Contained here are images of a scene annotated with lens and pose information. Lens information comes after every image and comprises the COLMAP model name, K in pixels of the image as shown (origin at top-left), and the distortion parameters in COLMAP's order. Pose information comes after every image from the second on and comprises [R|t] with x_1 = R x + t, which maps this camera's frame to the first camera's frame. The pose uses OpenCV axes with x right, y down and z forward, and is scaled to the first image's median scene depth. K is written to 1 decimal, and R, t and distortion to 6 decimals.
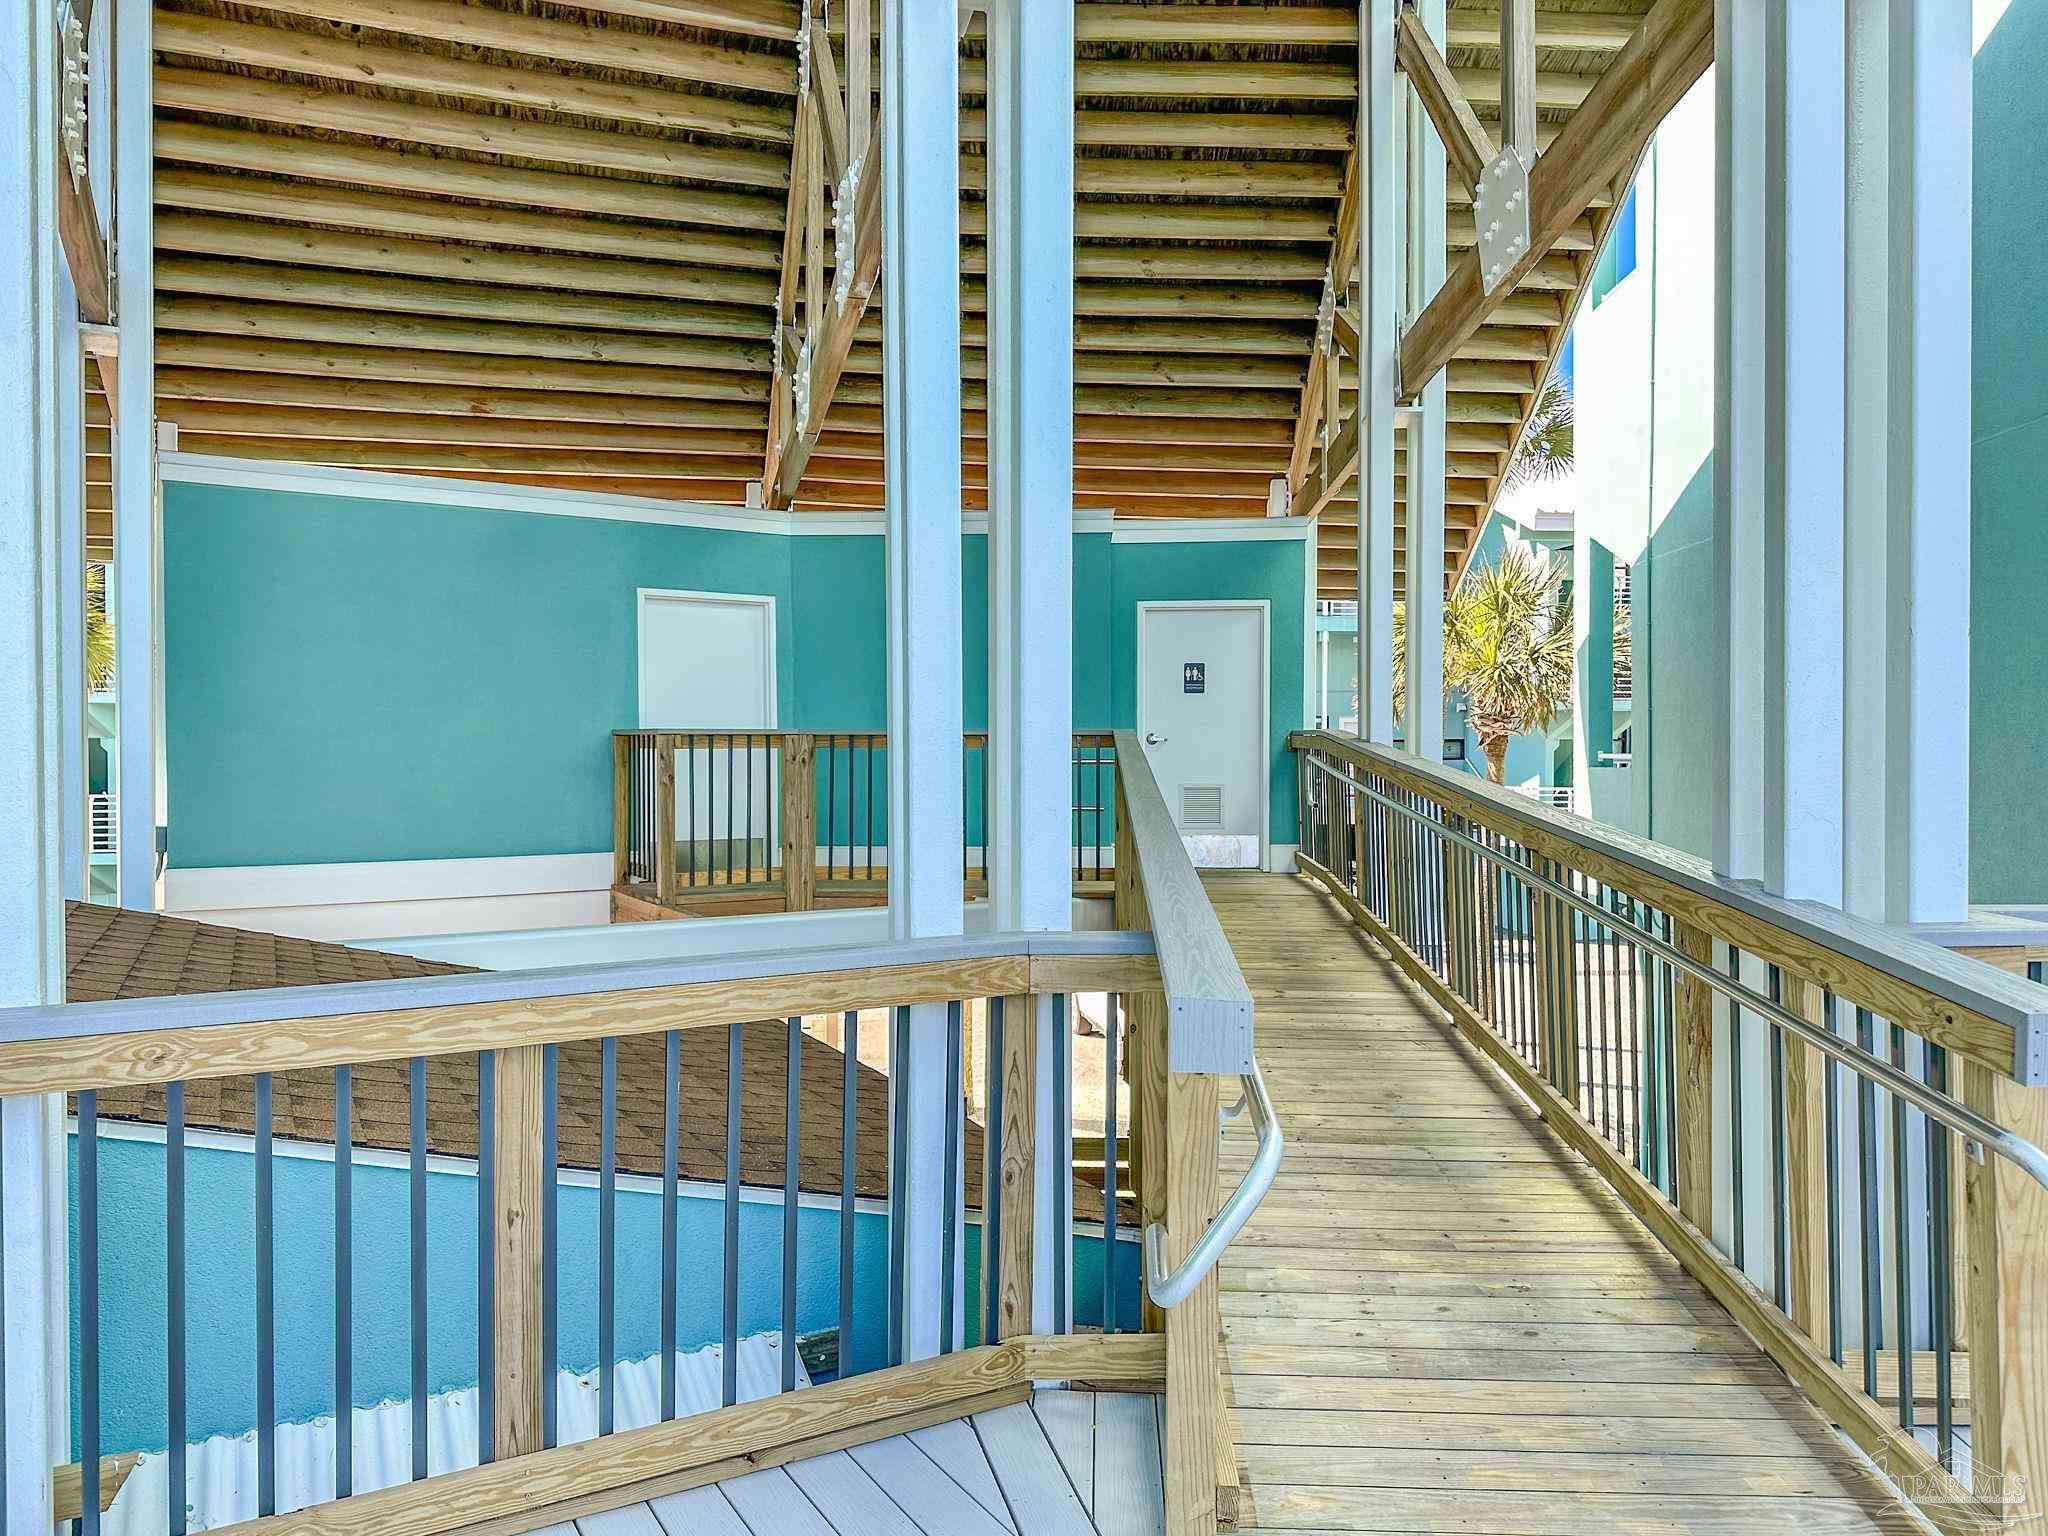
lens RADIAL K [[1388.9, 0, 1024.9], [0, 1388.9, 793.8], [0, 0, 1]] dist [-0.005744, -0.003322]
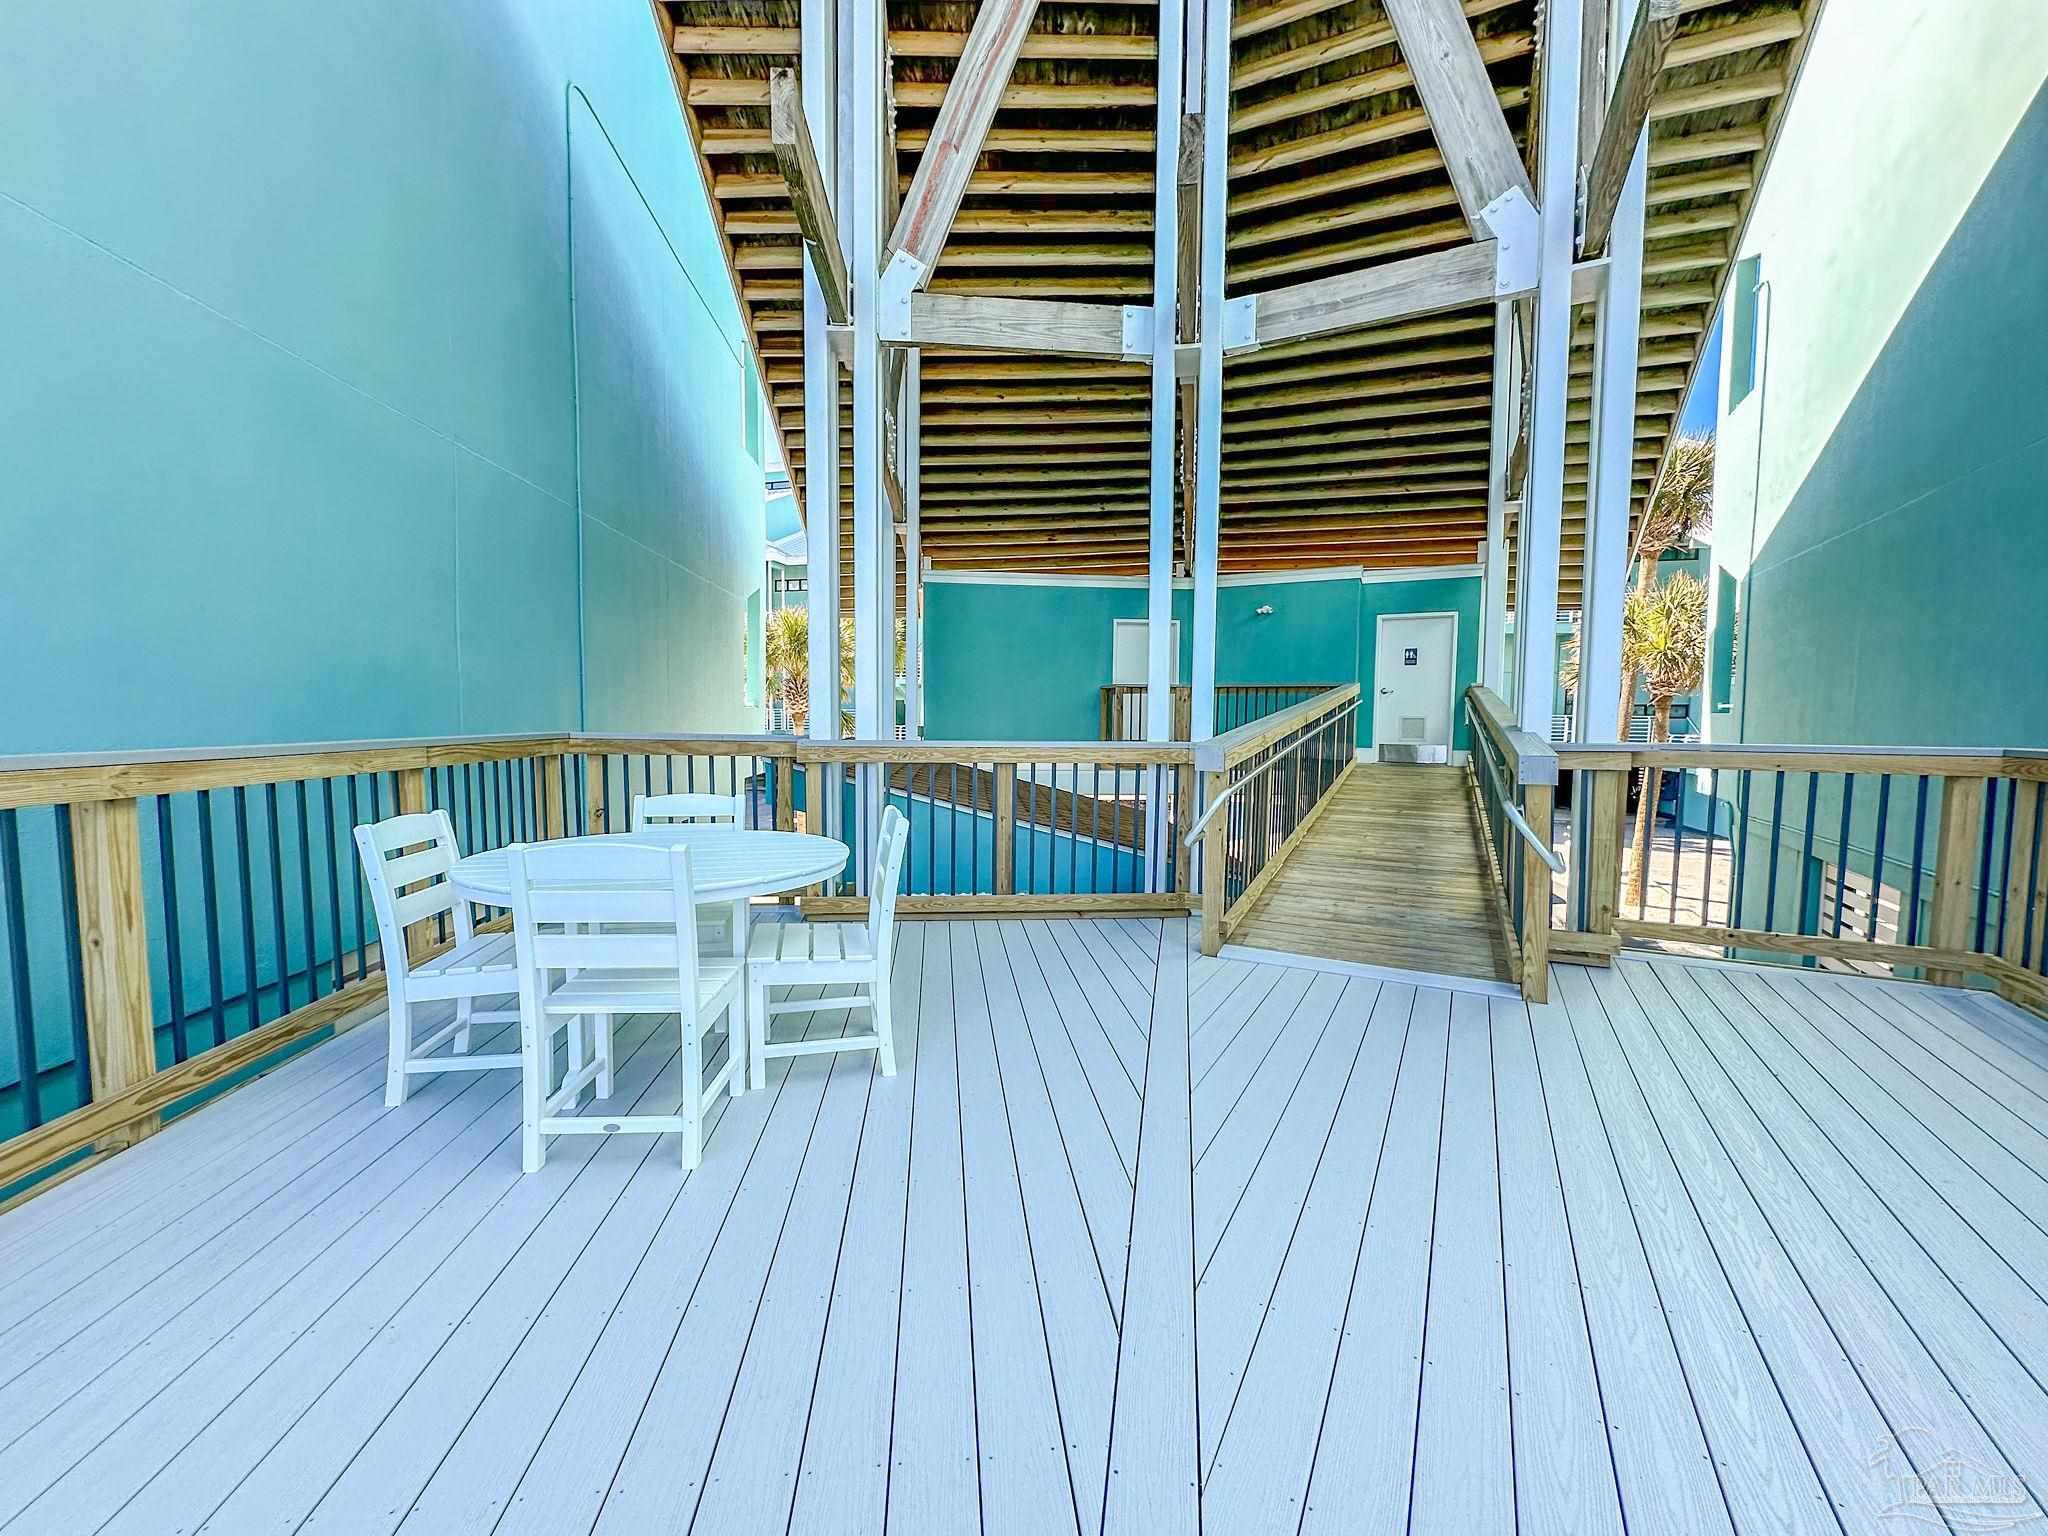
lens RADIAL K [[824.2, 0, 1024.0], [0, 824.2, 768.0], [0, 0, 1]] dist [-0.055978, 0.000095]
pose [[0.904242, 0.027591, -0.426128, 0.121592], [-0.014573, 0.999323, 0.033781, 0.032865], [0.426771, -0.024336, 0.904032, -0.174680]]
